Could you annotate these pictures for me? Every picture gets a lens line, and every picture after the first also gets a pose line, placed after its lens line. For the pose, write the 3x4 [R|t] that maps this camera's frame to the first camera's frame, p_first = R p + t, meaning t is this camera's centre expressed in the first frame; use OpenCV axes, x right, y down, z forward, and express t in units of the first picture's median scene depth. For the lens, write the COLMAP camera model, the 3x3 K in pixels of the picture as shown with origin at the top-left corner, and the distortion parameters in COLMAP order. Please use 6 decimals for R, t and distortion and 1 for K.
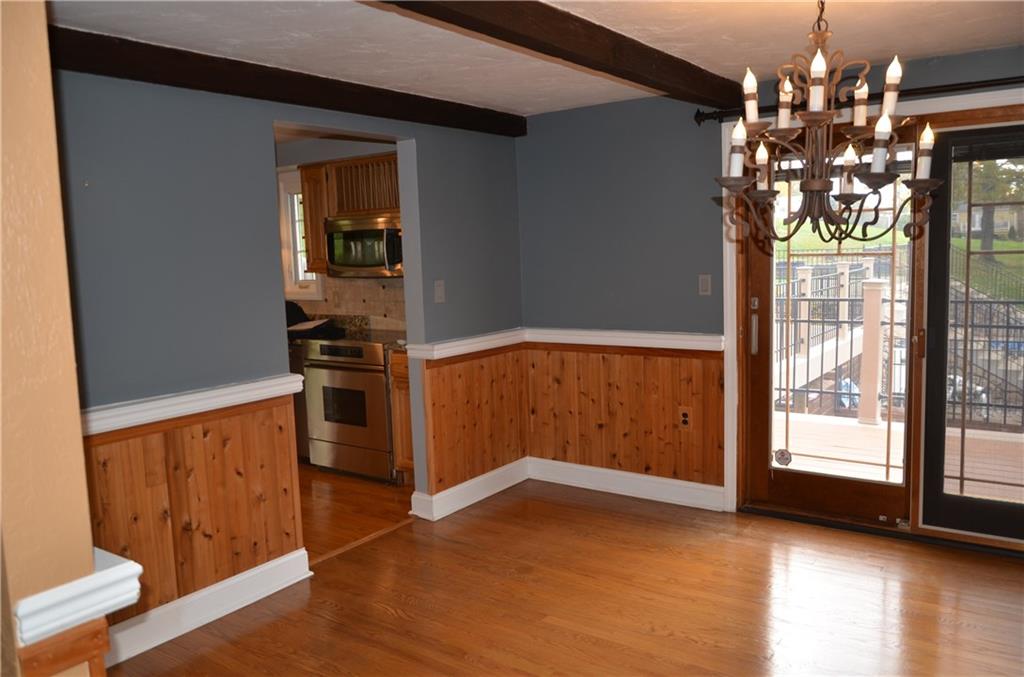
lens RADIAL K [[786.4, 0, 514.6], [0, 786.4, 341.3], [0, 0, 1]] dist [-0.034239, 0.012087]
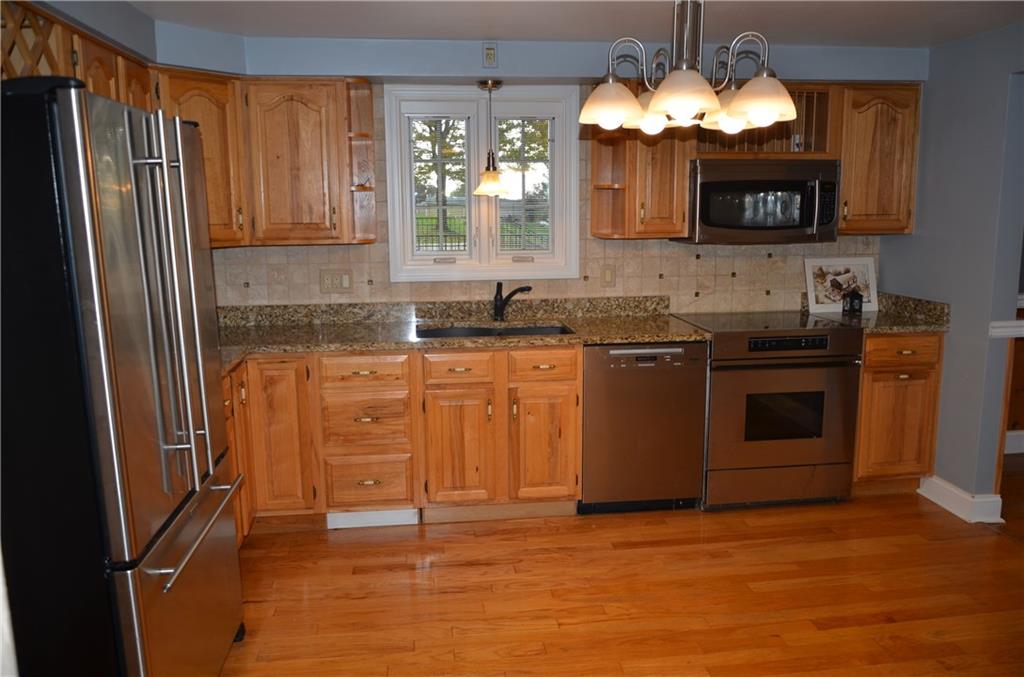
lens RADIAL K [[786.4, 0, 513.4], [0, 786.4, 341.3], [0, 0, 1]] dist [-0.034239, 0.012087]
pose [[0.746503, -0.080164, 0.660536, -0.789047], [0.059001, 0.996781, 0.054291, -0.038433], [-0.662761, -0.001556, 0.748829, 0.536655]]
